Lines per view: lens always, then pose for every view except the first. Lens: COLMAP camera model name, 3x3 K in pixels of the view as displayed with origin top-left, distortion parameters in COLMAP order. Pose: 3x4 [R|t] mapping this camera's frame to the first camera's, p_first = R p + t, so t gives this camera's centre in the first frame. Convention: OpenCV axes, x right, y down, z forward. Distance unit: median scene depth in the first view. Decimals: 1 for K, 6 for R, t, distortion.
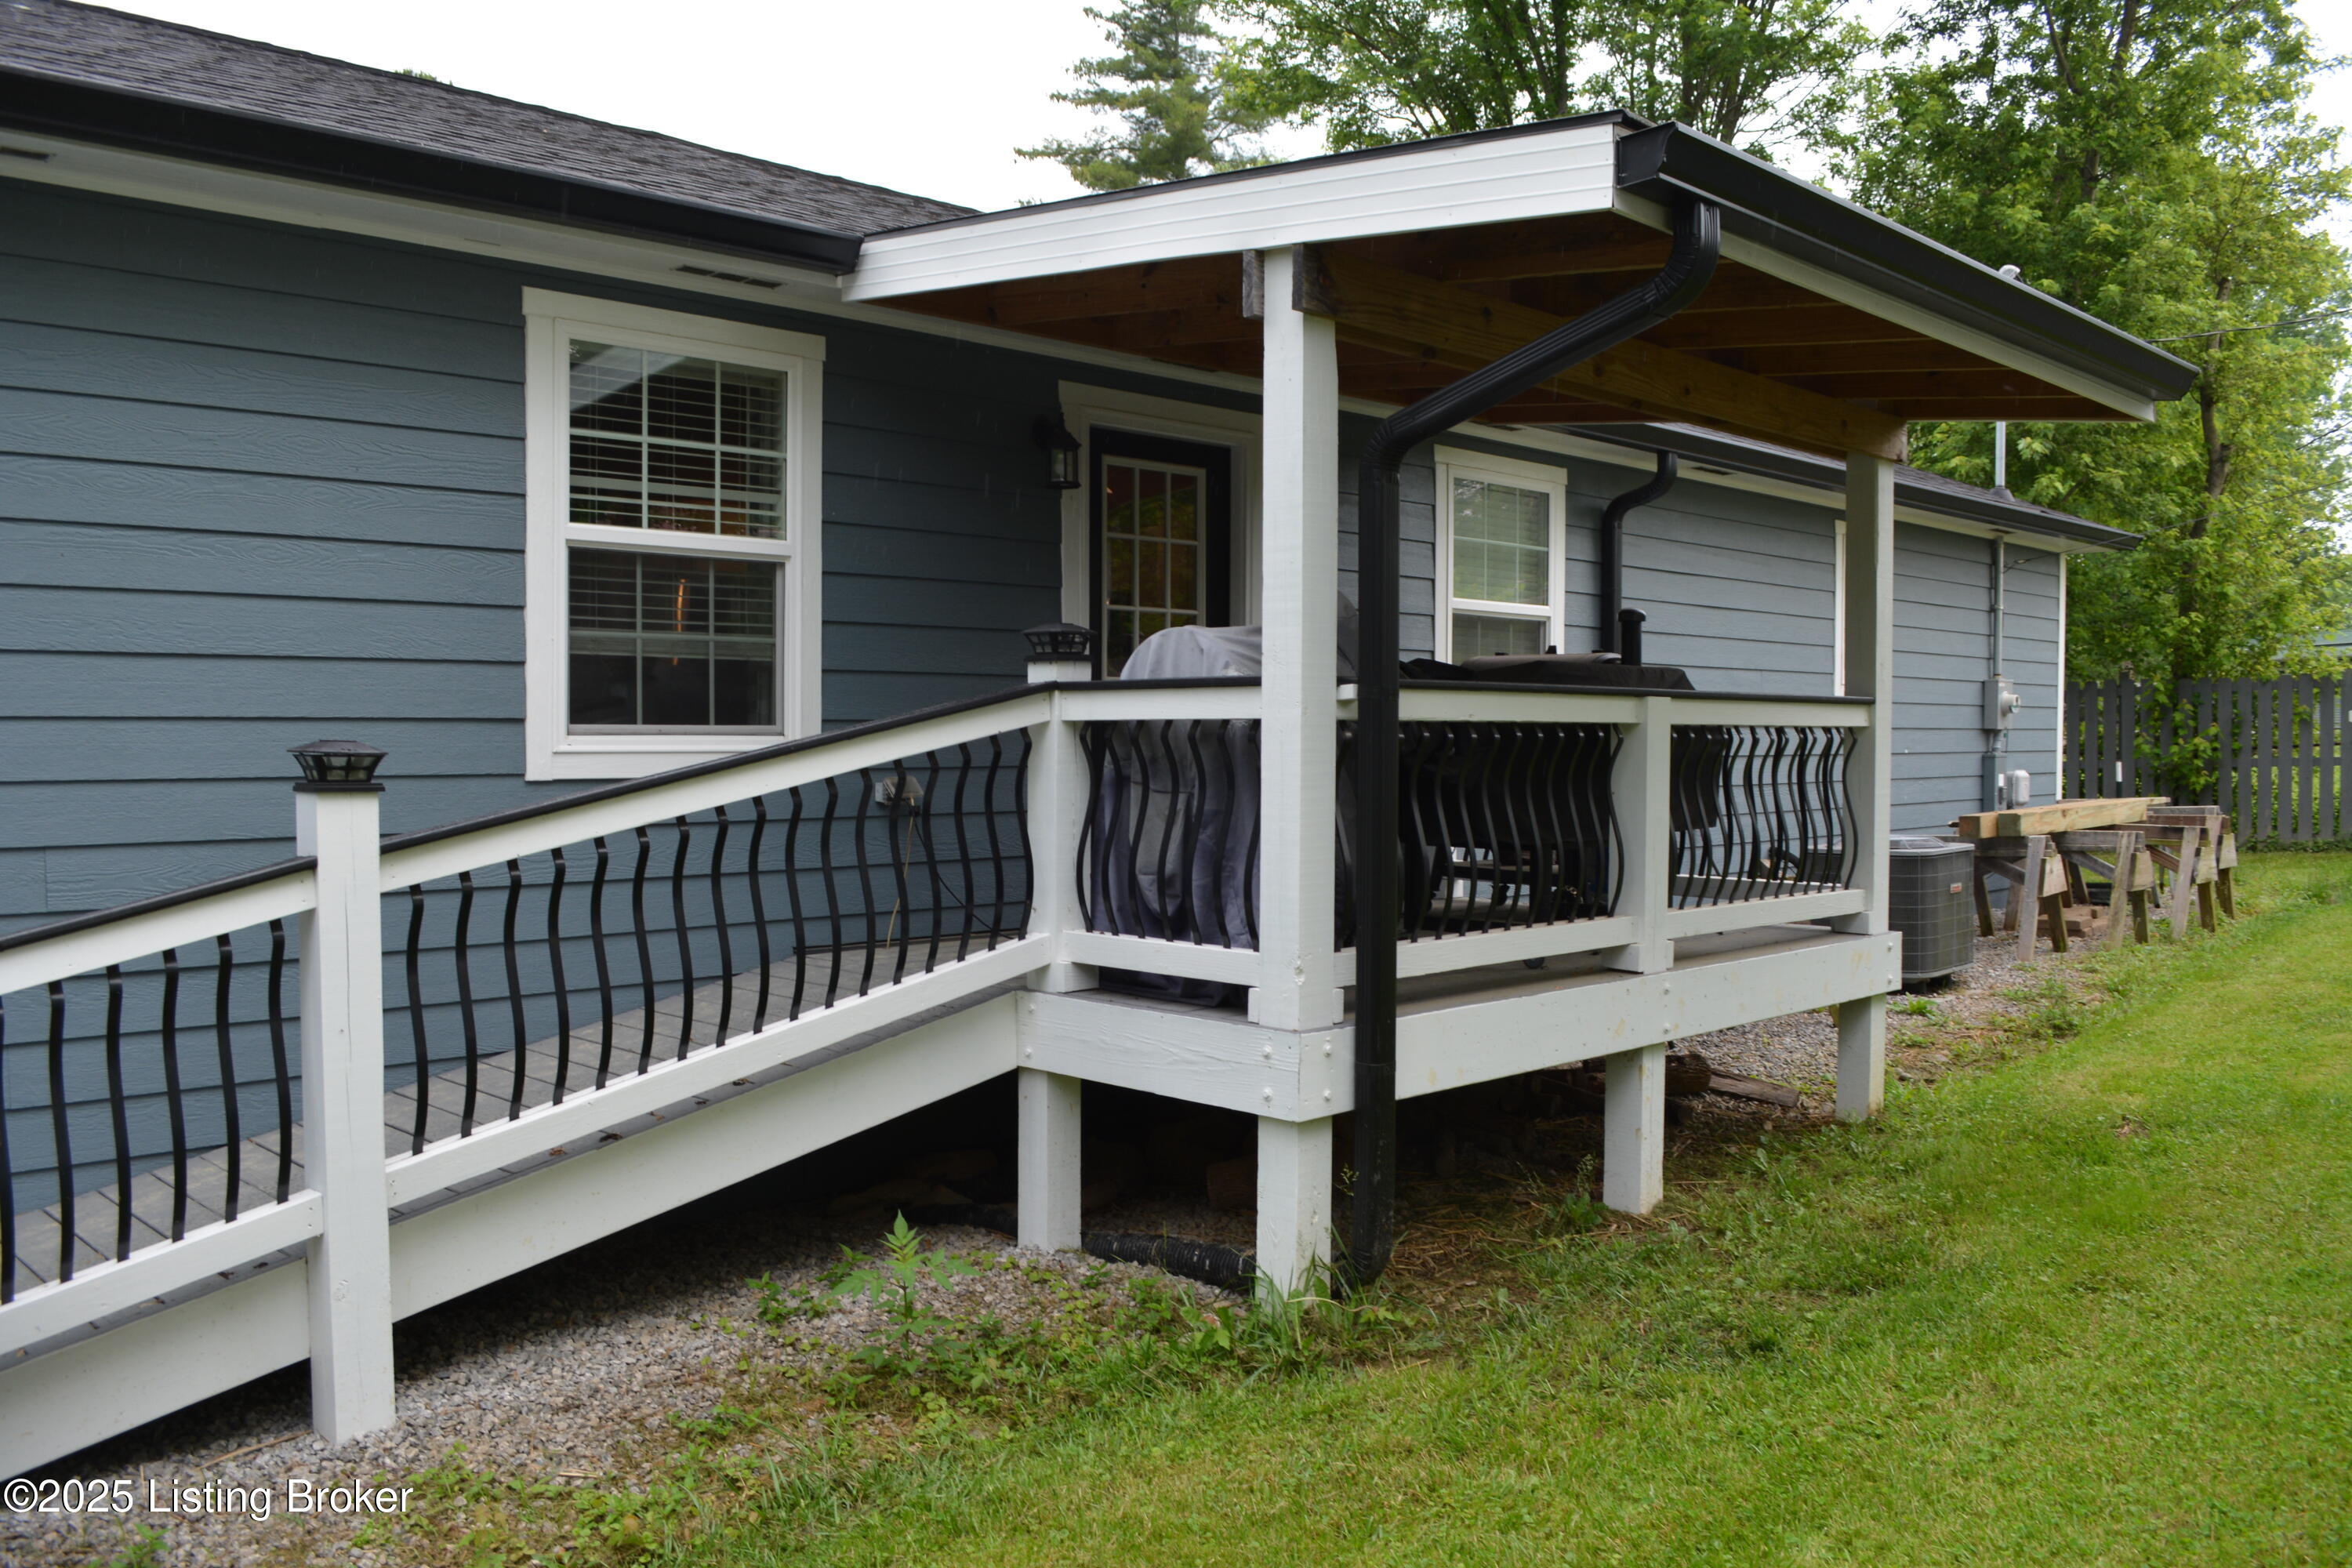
lens RADIAL K [[1864.9, 0, 1177.5], [0, 1864.9, 803.9], [0, 0, 1]] dist [-0.085646, 0.013617]
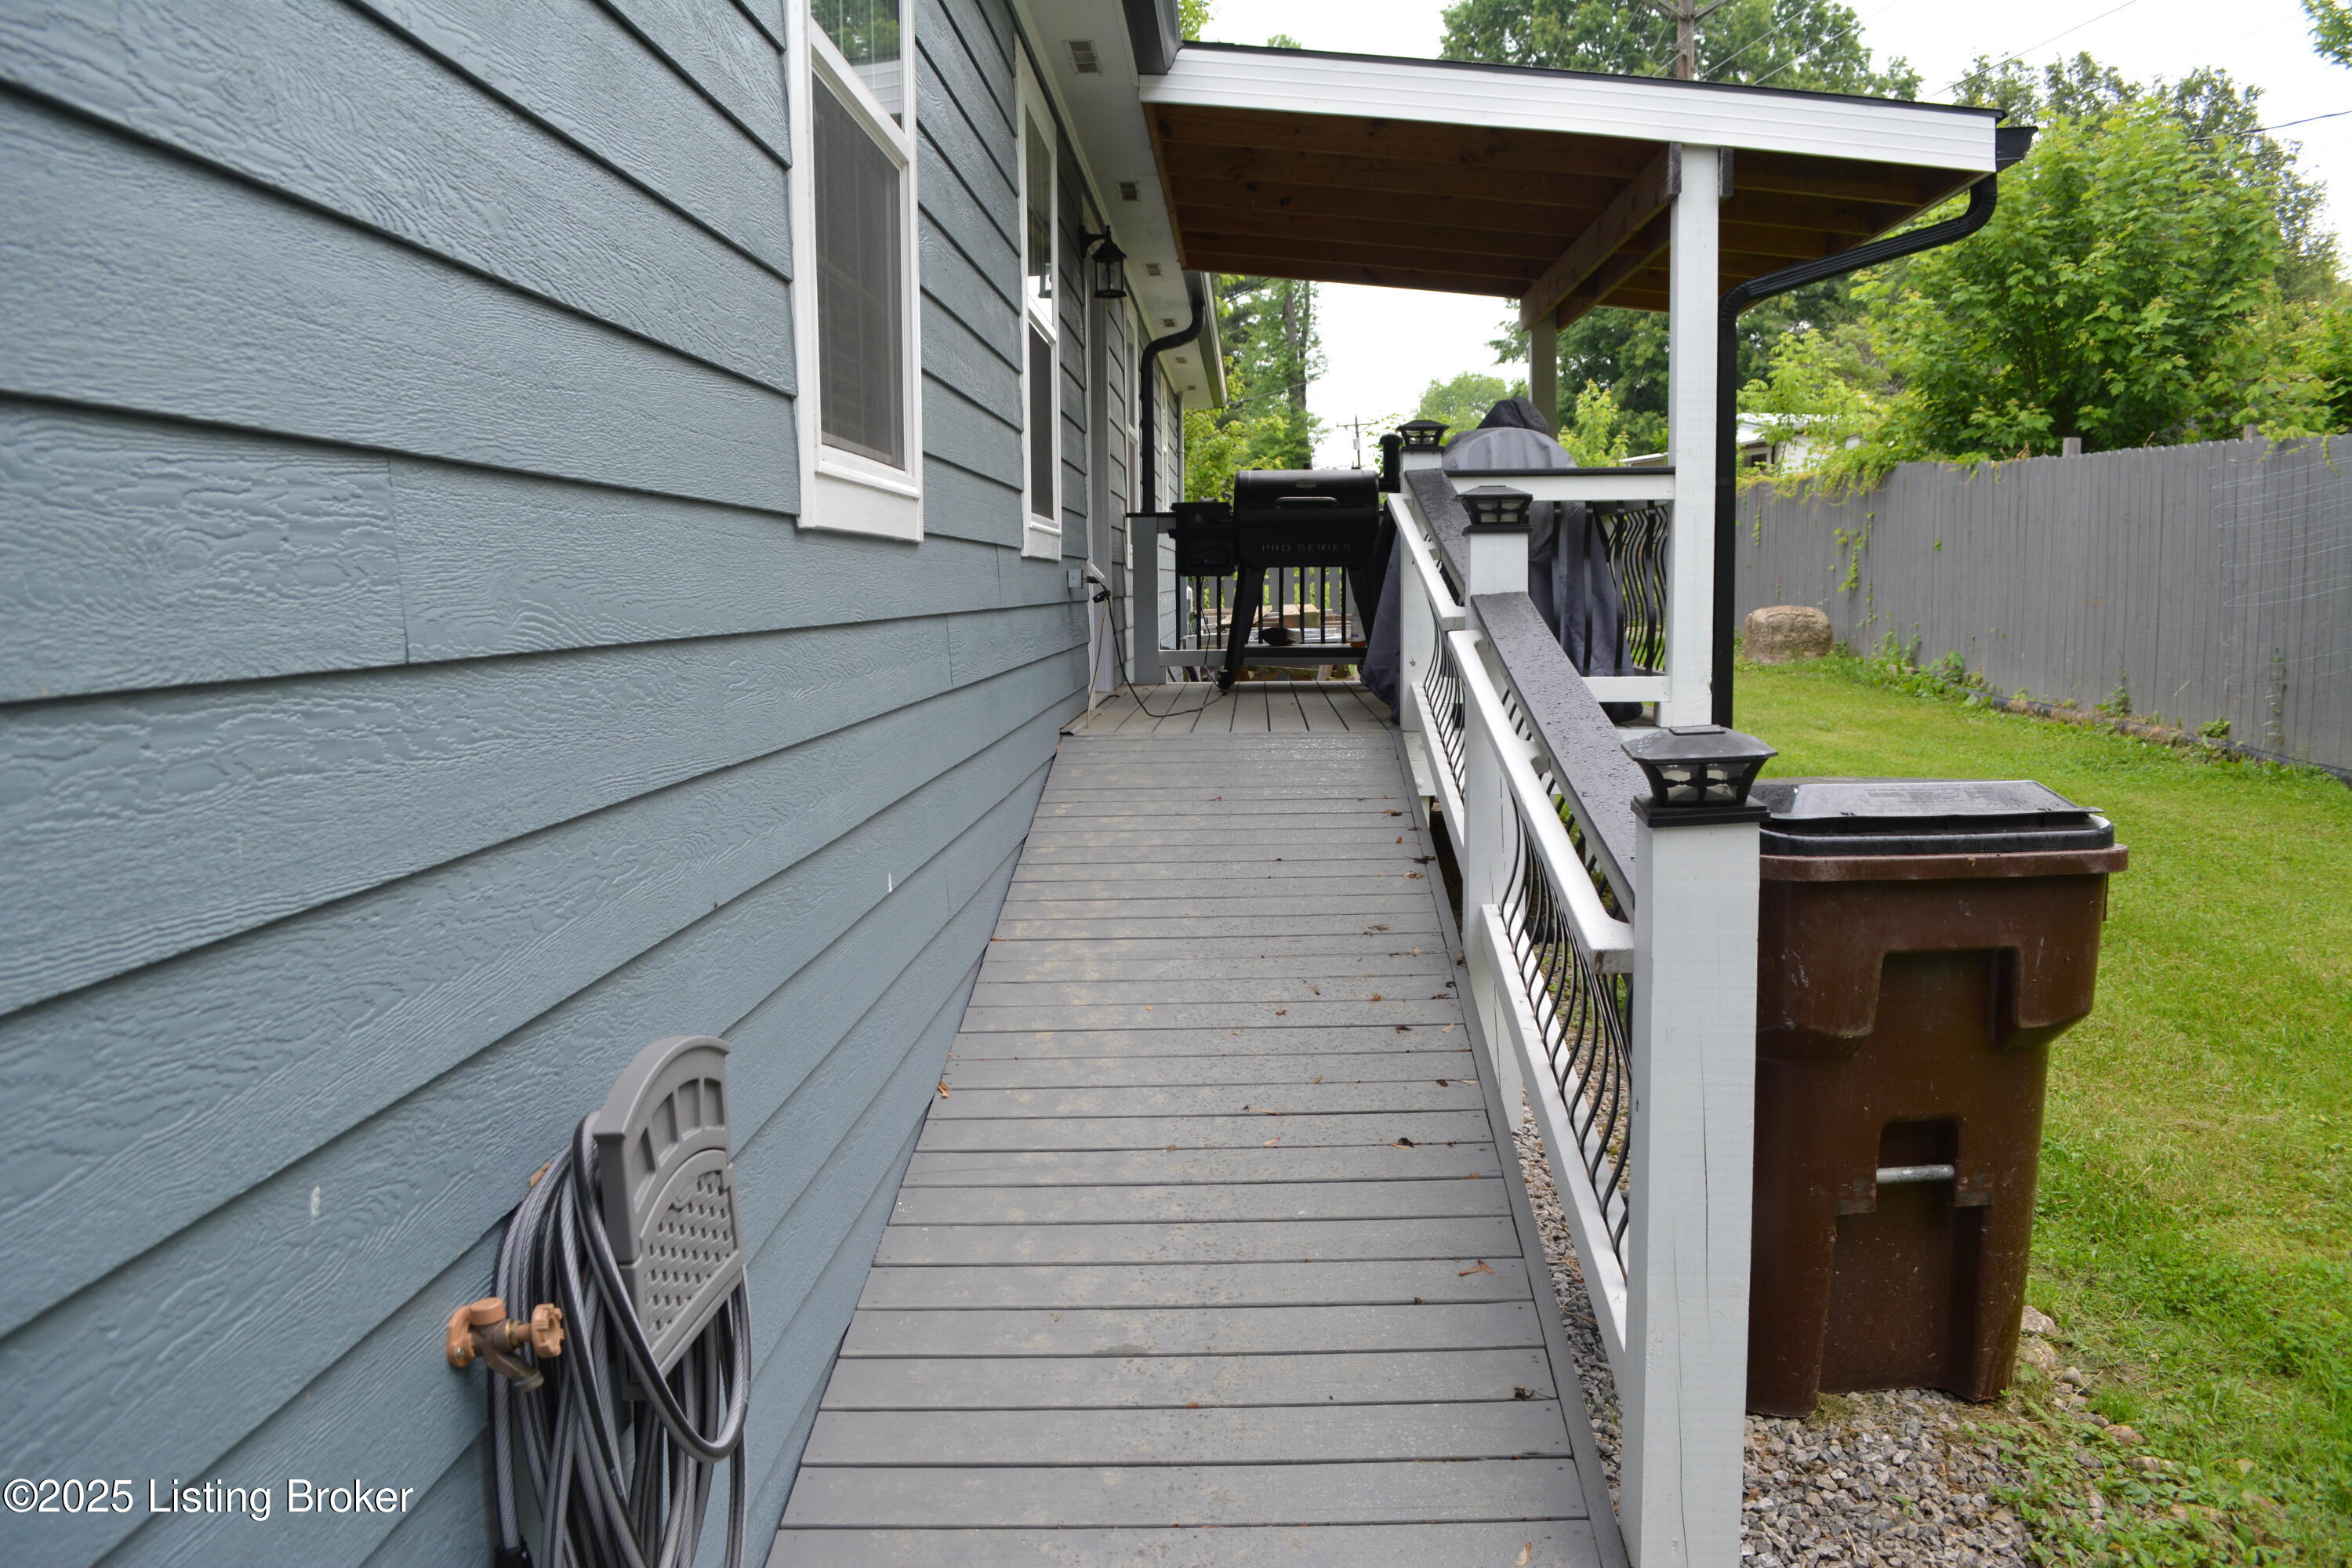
lens RADIAL K [[1864.9, 0, 1177.5], [0, 1864.9, 803.9], [0, 0, 1]] dist [-0.085646, 0.013617]
pose [[0.731738, -0.089687, 0.675659, -0.497373], [0.036727, 0.995053, 0.092307, 0.015635], [-0.680596, -0.042730, 0.731412, 0.116196]]
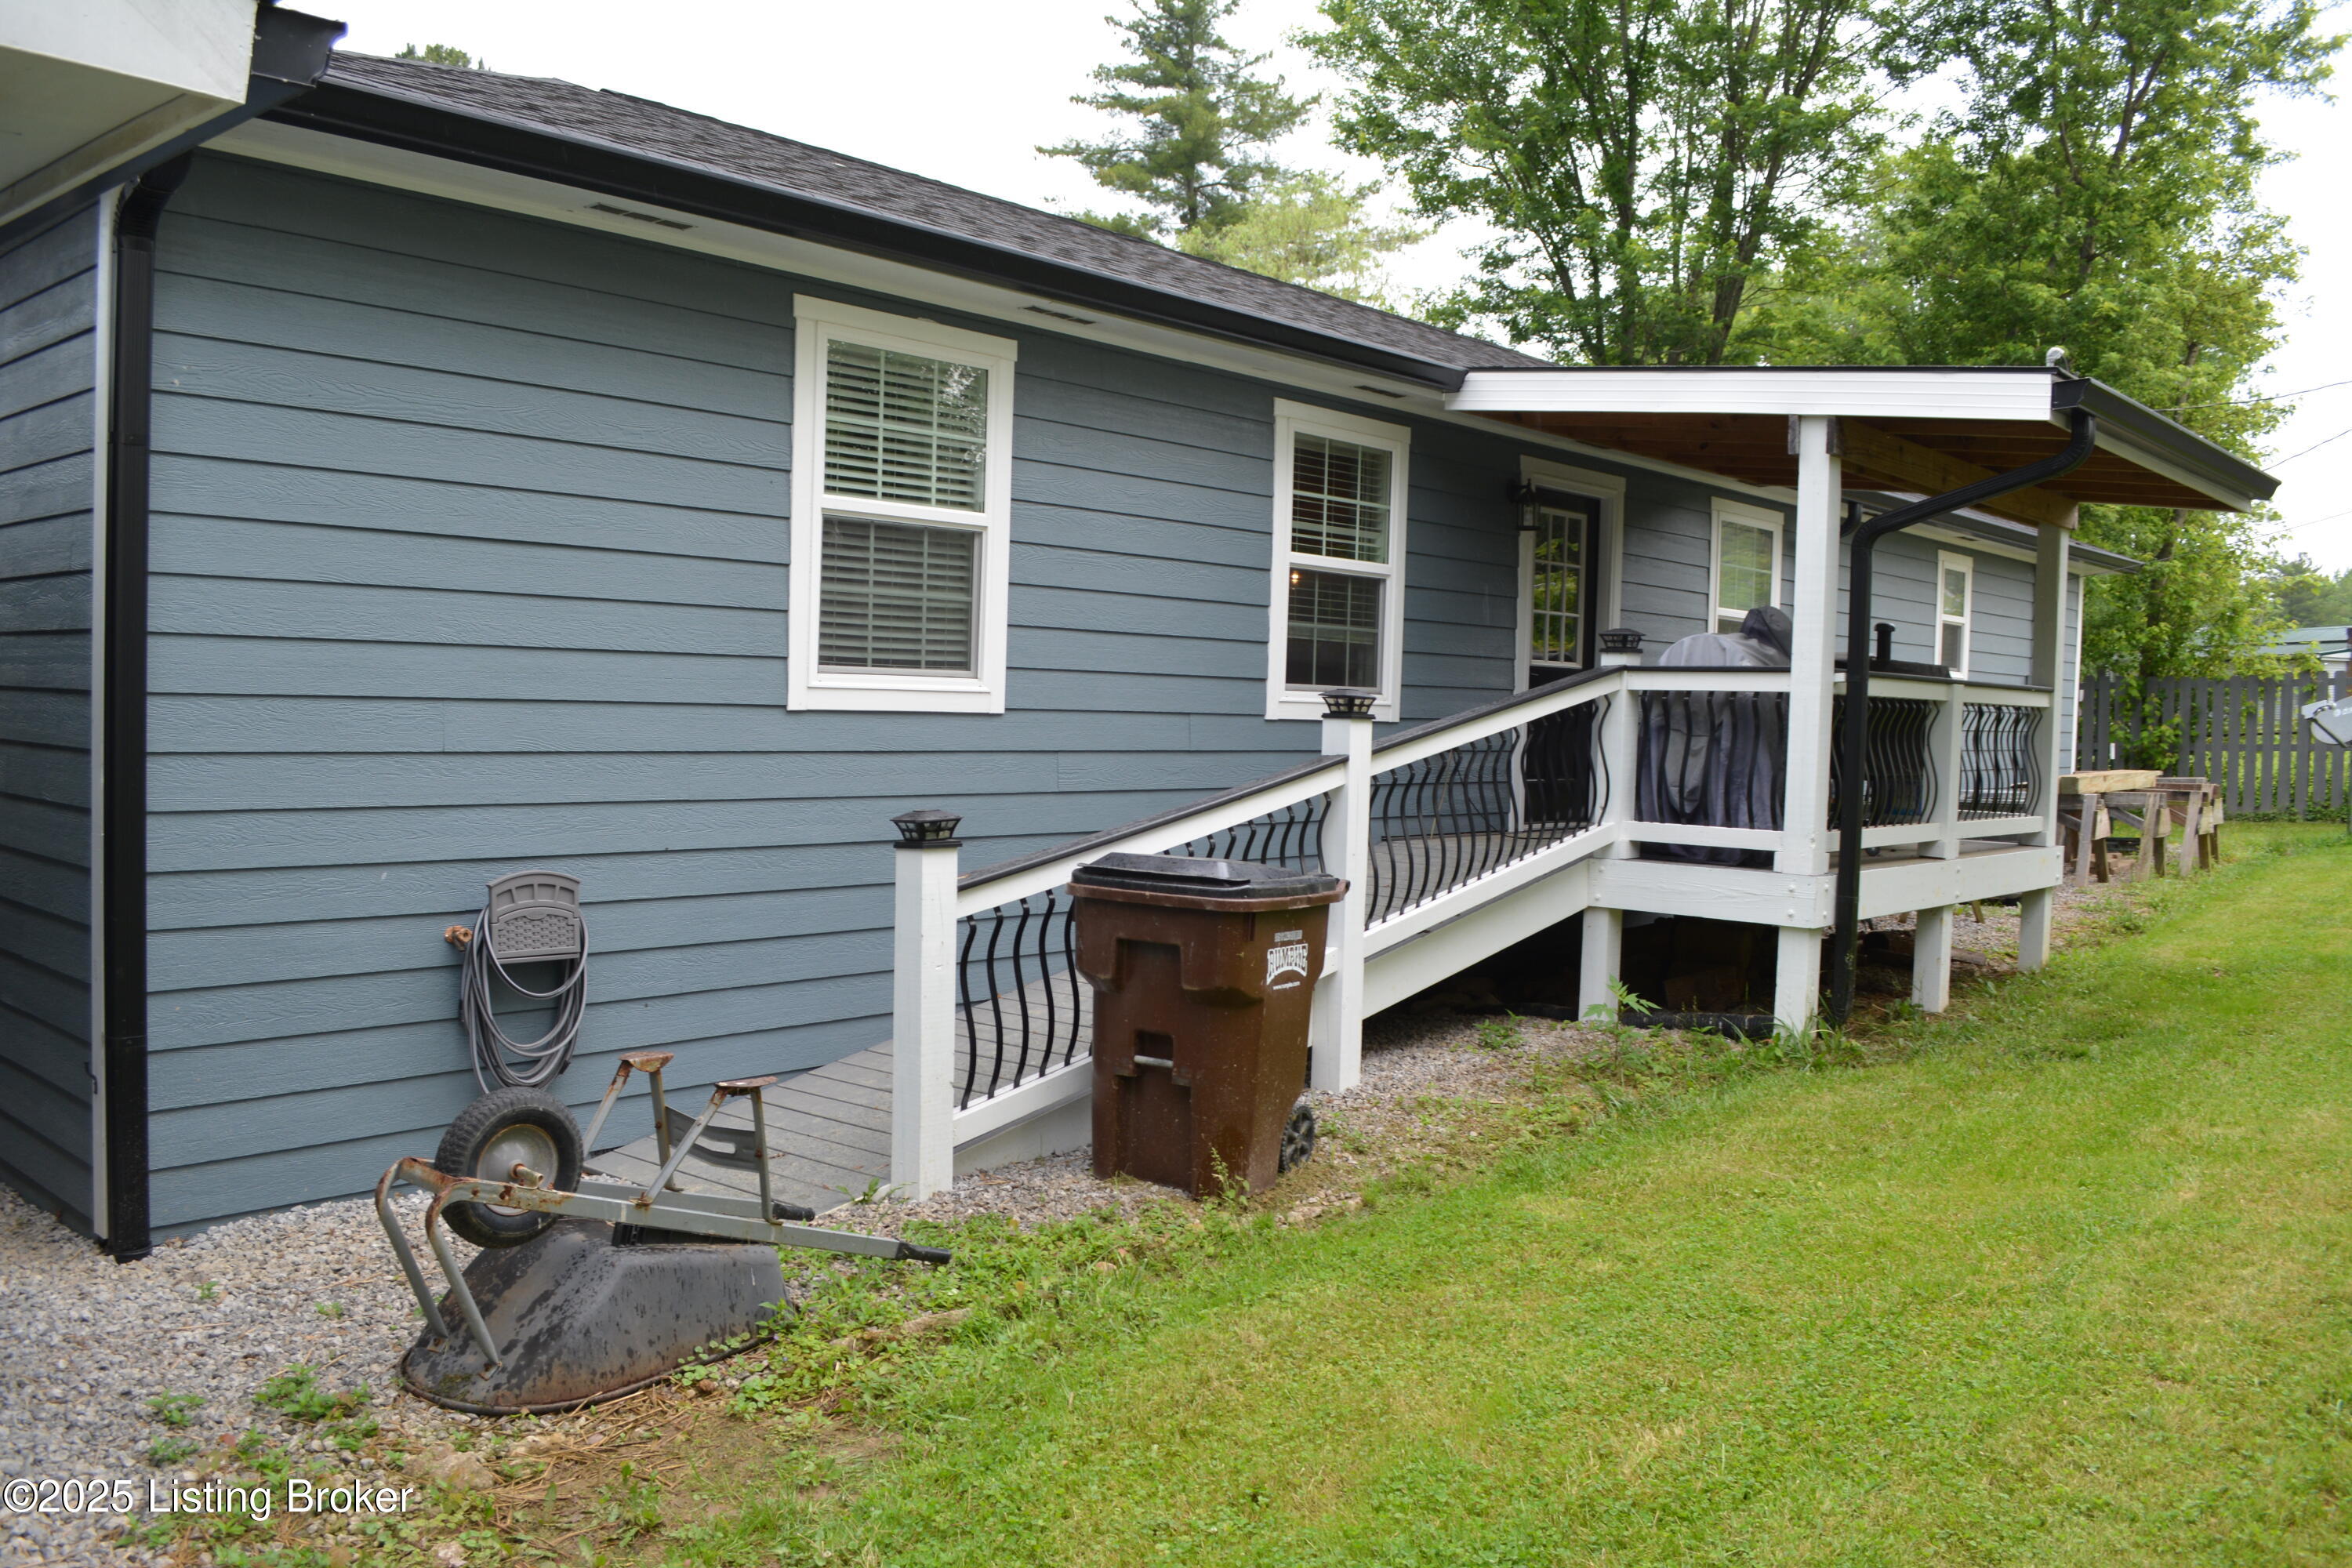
lens RADIAL K [[1855.1, 0, 1166.4], [0, 1855.1, 799.8], [0, 0, 1]] dist [-0.088257, 0.017224]
pose [[0.998483, 0.021019, 0.050895, -0.265603], [-0.021738, 0.999671, 0.013606, 0.018171], [-0.050592, -0.014691, 0.998611, -0.279593]]
